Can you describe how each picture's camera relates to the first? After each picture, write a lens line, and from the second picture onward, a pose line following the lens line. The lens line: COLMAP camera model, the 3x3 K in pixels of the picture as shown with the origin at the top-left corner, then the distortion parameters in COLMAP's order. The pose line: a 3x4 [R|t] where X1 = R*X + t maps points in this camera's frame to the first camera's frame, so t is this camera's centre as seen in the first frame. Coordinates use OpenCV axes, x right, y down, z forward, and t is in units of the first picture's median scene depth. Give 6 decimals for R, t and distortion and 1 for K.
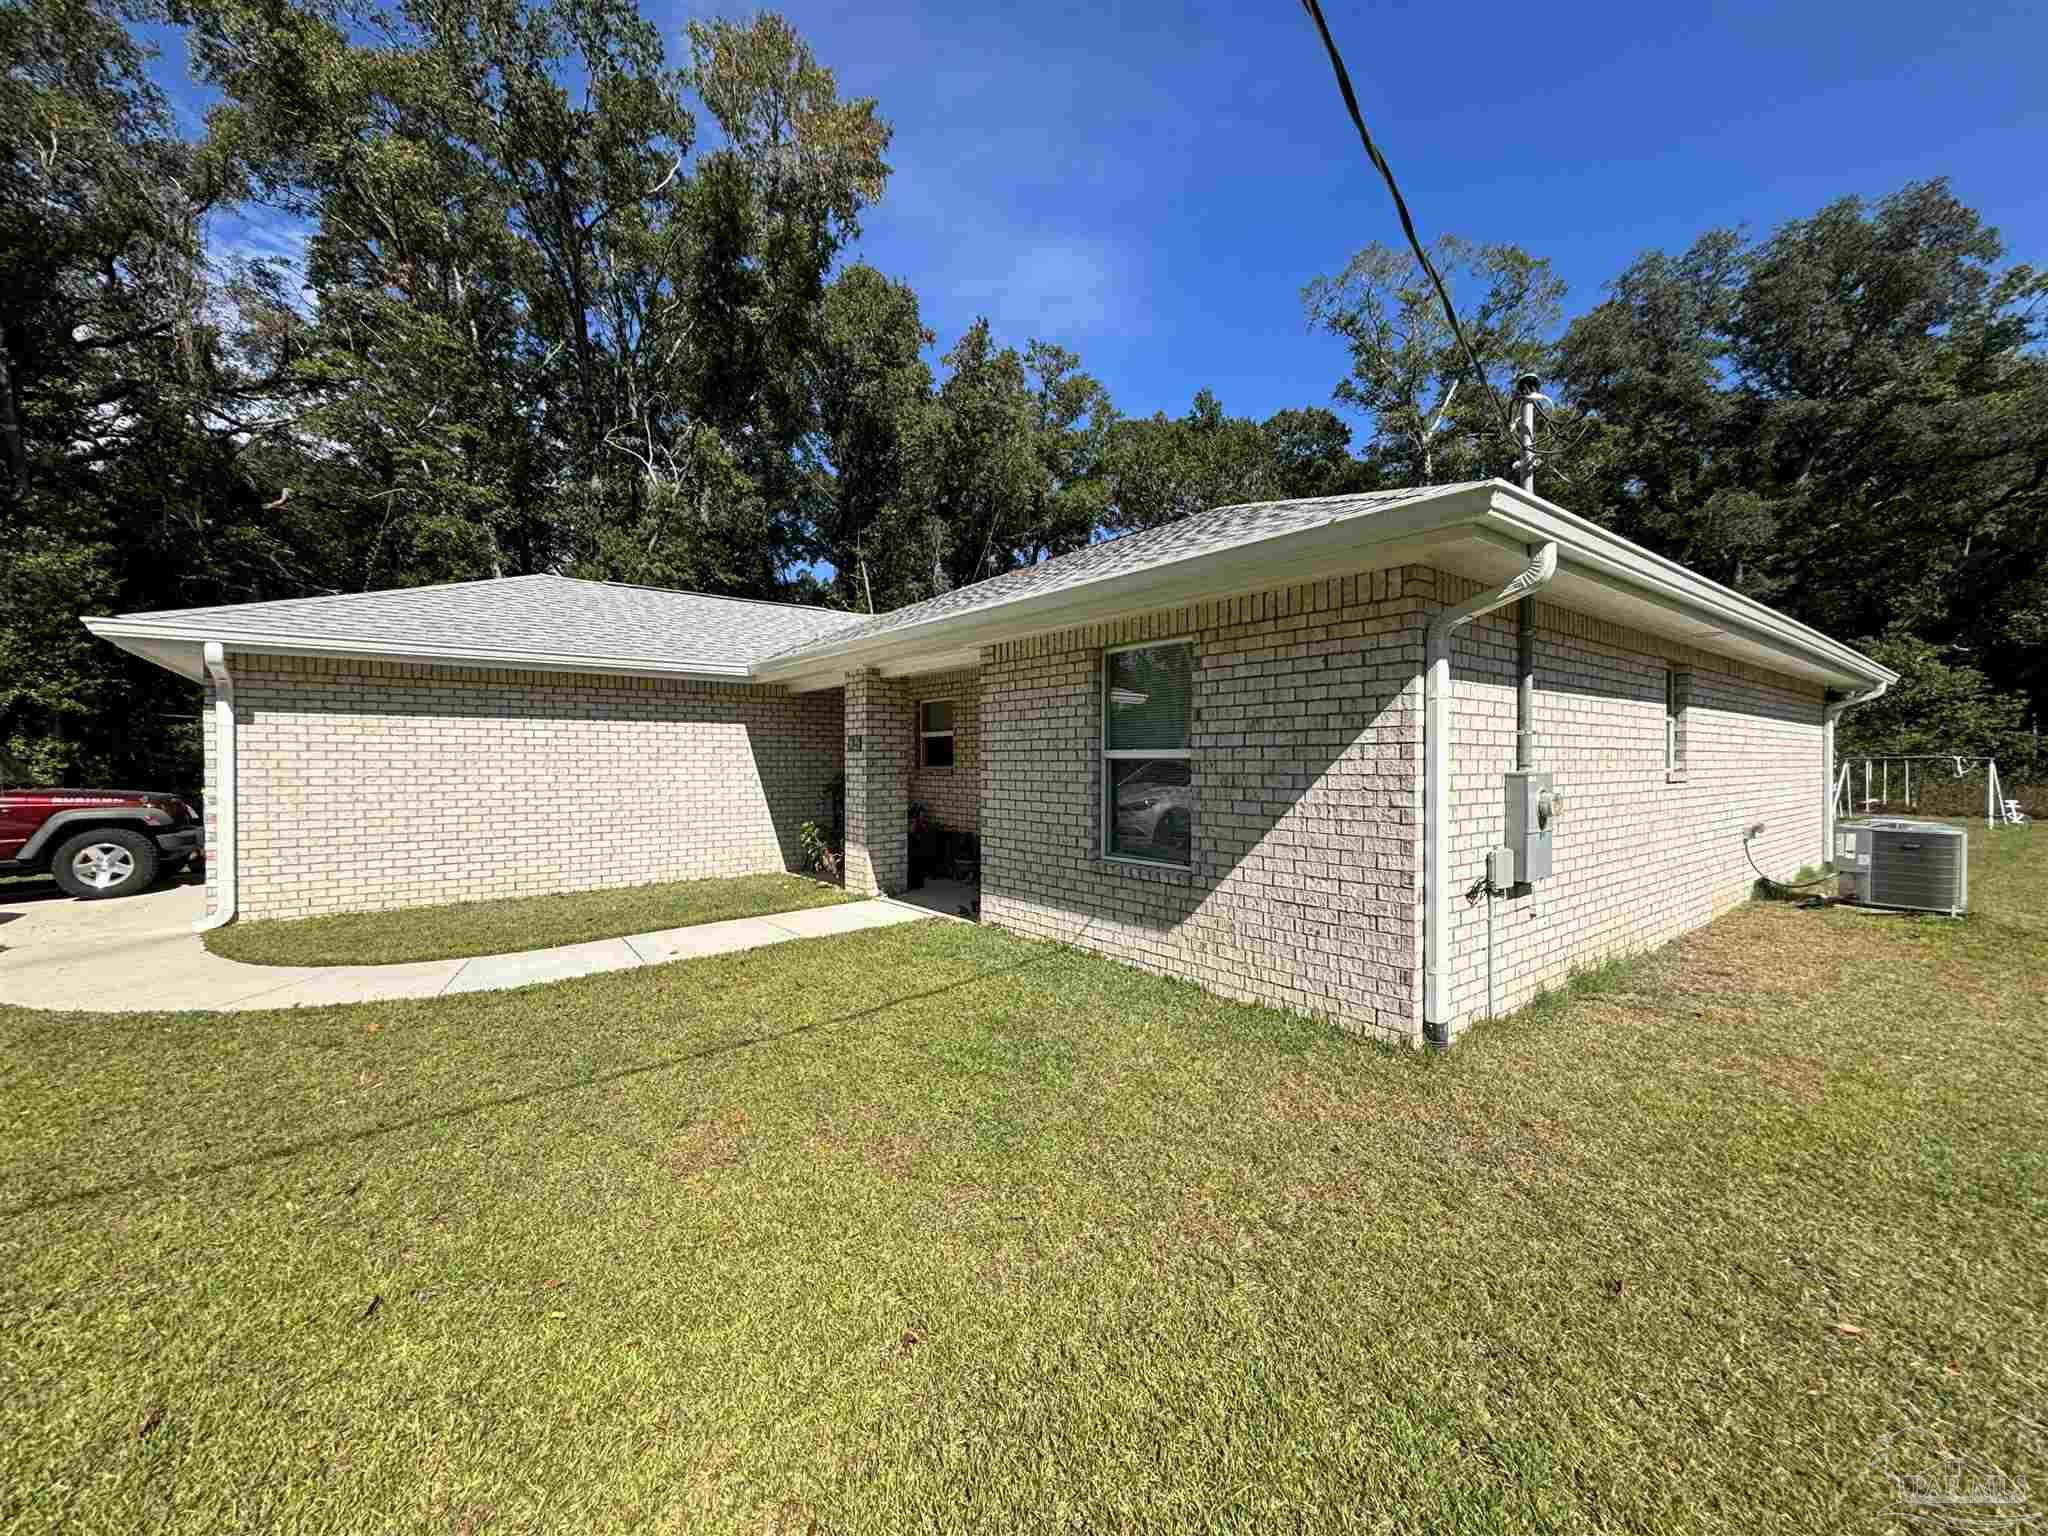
lens RADIAL K [[821.9, 0, 1021.0], [0, 821.9, 770.3], [0, 0, 1]] dist [-0.001680, -0.000202]
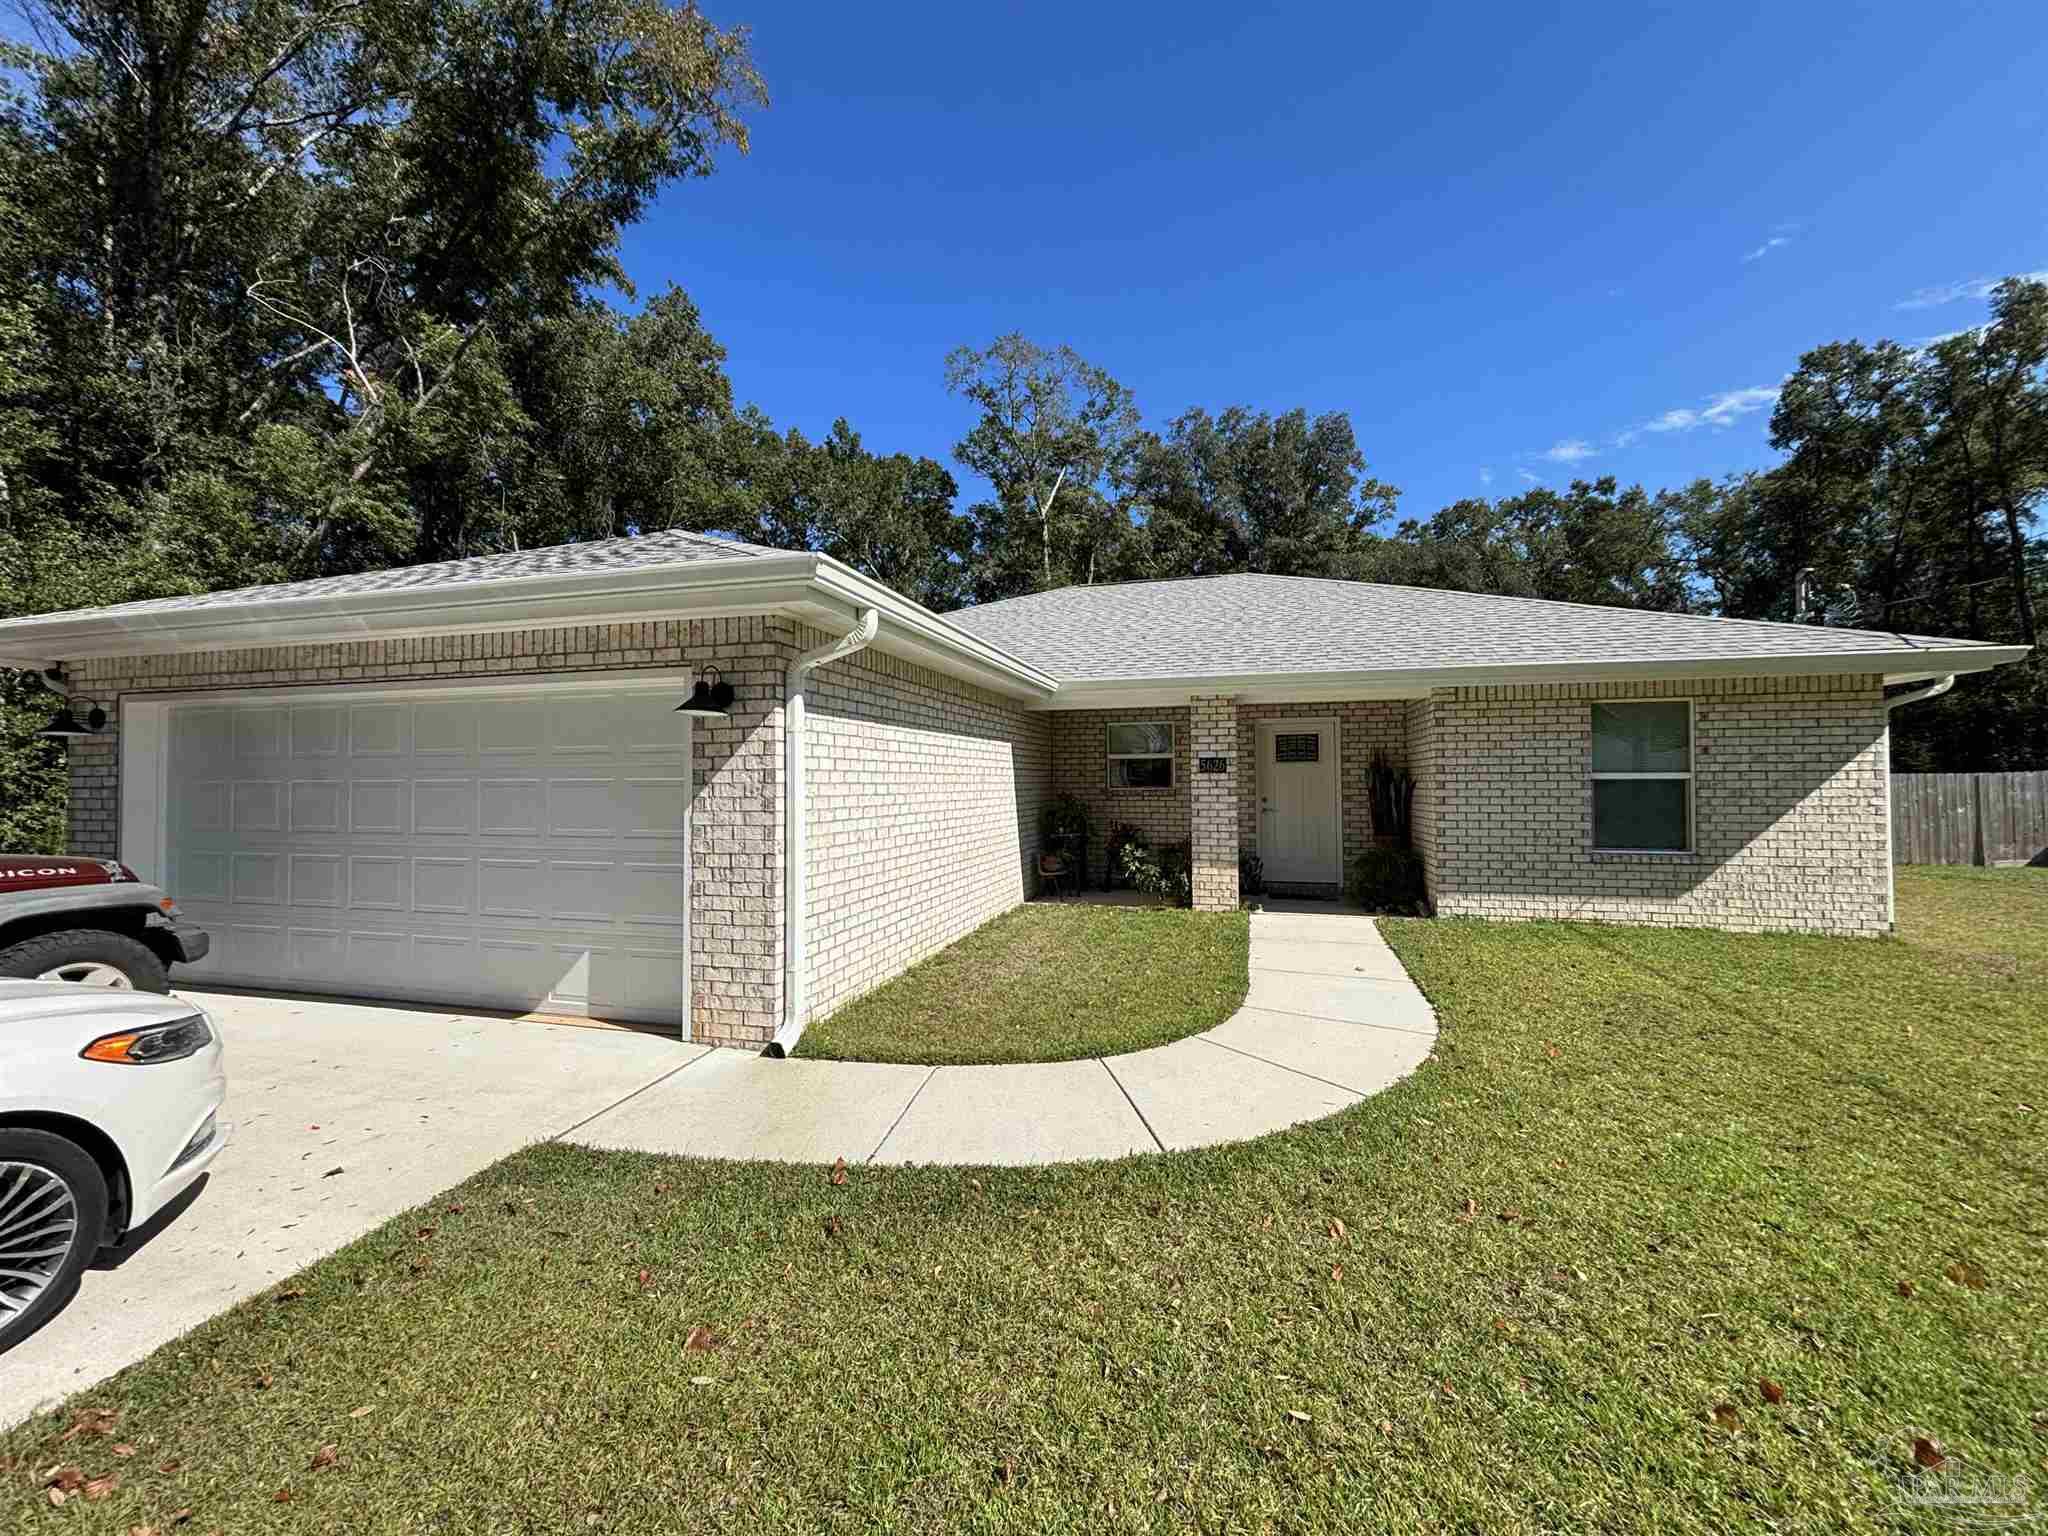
lens RADIAL K [[821.9, 0, 1023.5], [0, 821.9, 766.7], [0, 0, 1]] dist [-0.001680, -0.000202]
pose [[0.808049, 0.006853, 0.589075, -1.114649], [0.010757, 0.999594, -0.026385, -0.006988], [-0.589017, 0.027657, 0.807647, 0.337318]]
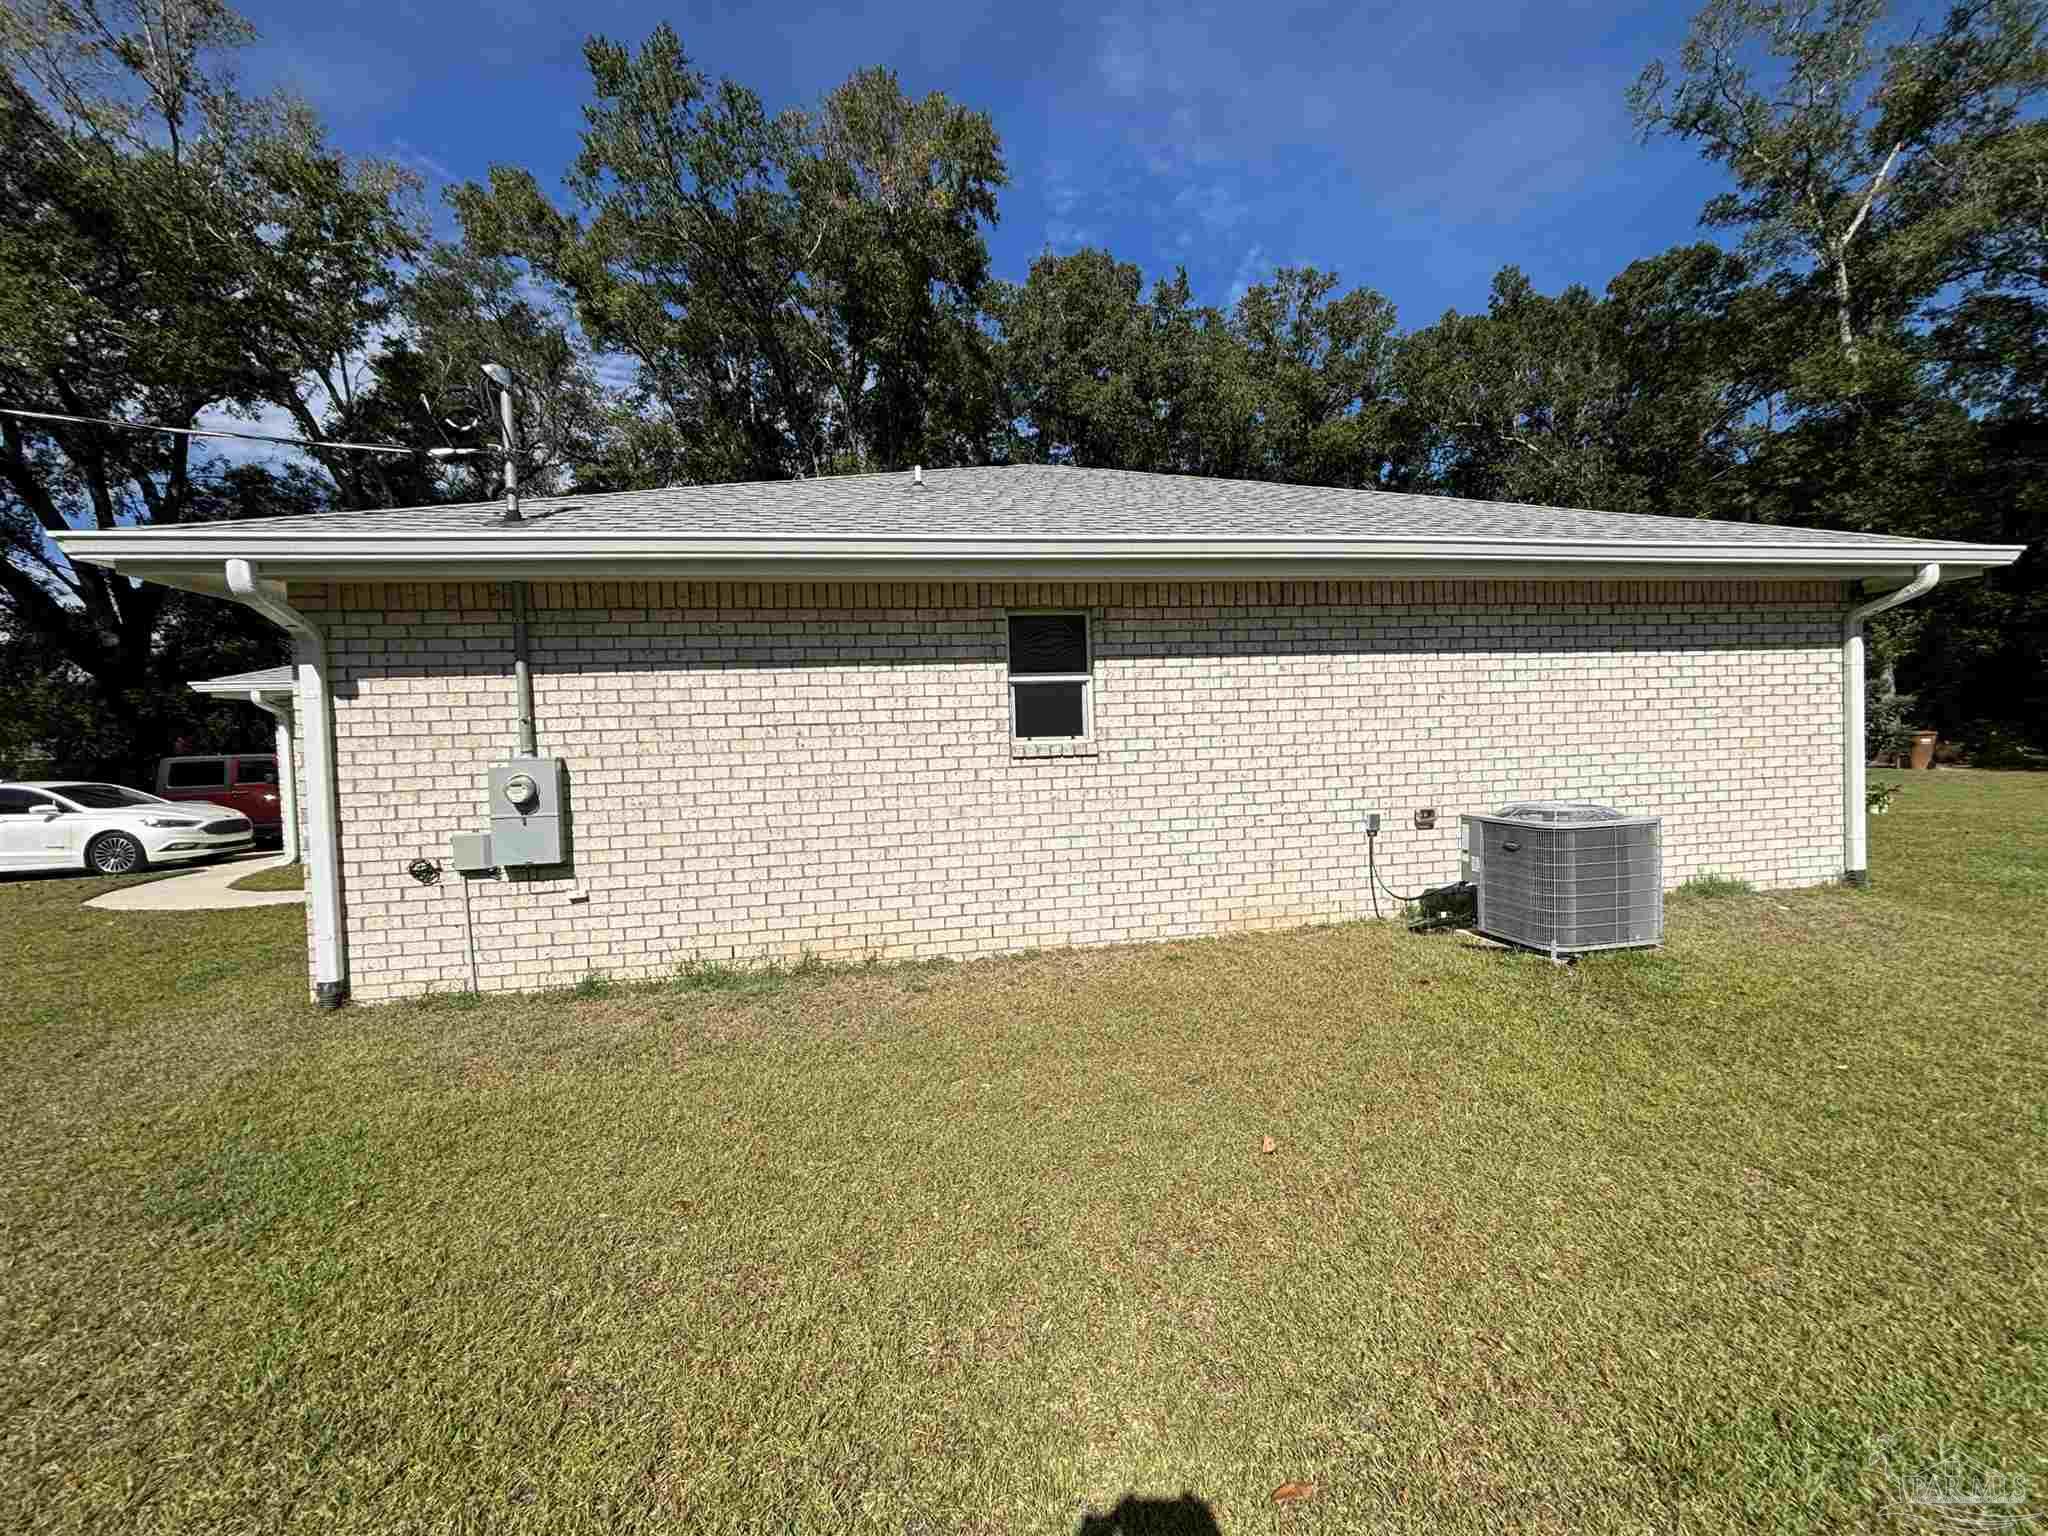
lens RADIAL K [[821.9, 0, 1033.0], [0, 821.9, 767.1], [0, 0, 1]] dist [-0.001680, -0.000202]
pose [[0.881313, -0.014559, -0.472308, 1.101569], [0.029166, 0.999295, 0.023619, 0.004309], [0.471631, -0.034591, 0.881117, 0.259579]]
